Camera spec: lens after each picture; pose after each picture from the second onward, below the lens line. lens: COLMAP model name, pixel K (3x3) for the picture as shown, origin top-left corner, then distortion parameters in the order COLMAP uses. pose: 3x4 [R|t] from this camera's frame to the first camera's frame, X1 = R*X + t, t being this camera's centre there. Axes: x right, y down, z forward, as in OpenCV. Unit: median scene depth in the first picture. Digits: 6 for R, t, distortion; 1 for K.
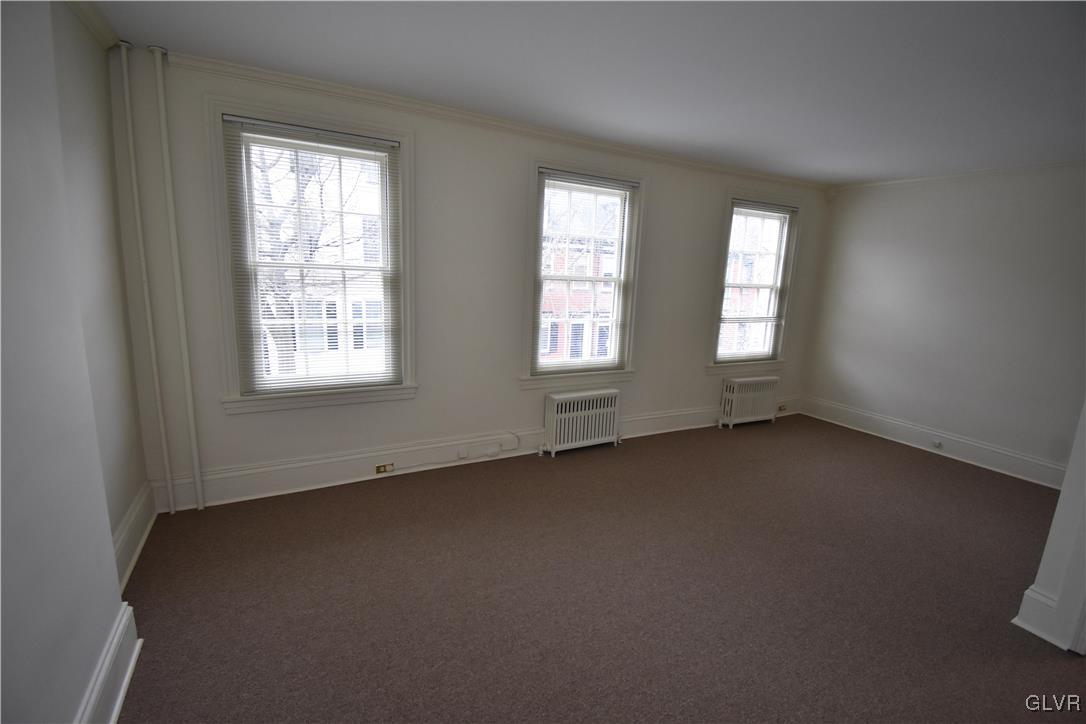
lens RADIAL K [[481.6, 0, 543.0], [0, 481.6, 362.0], [0, 0, 1]] dist [0.029752, -0.028840]
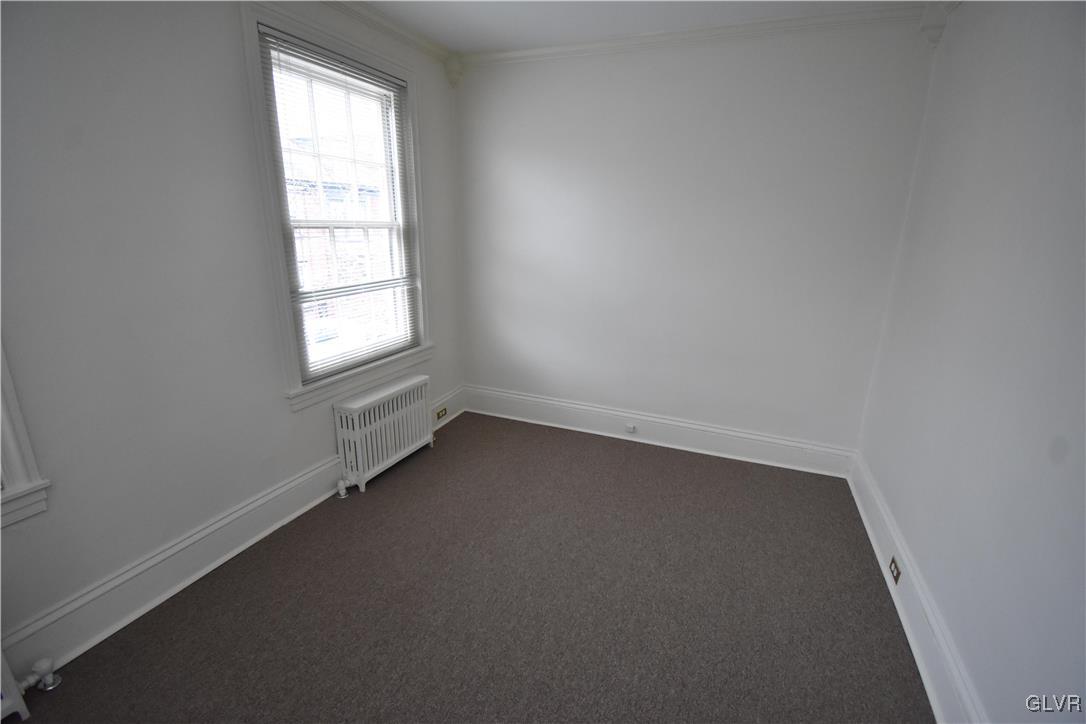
lens RADIAL K [[481.6, 0, 543.0], [0, 481.6, 362.0], [0, 0, 1]] dist [0.029752, -0.028840]
pose [[0.778416, -0.202525, 0.594182, 0.245514], [0.133532, 0.978286, 0.158510, -0.064318], [-0.613382, -0.044044, 0.788557, 0.438016]]
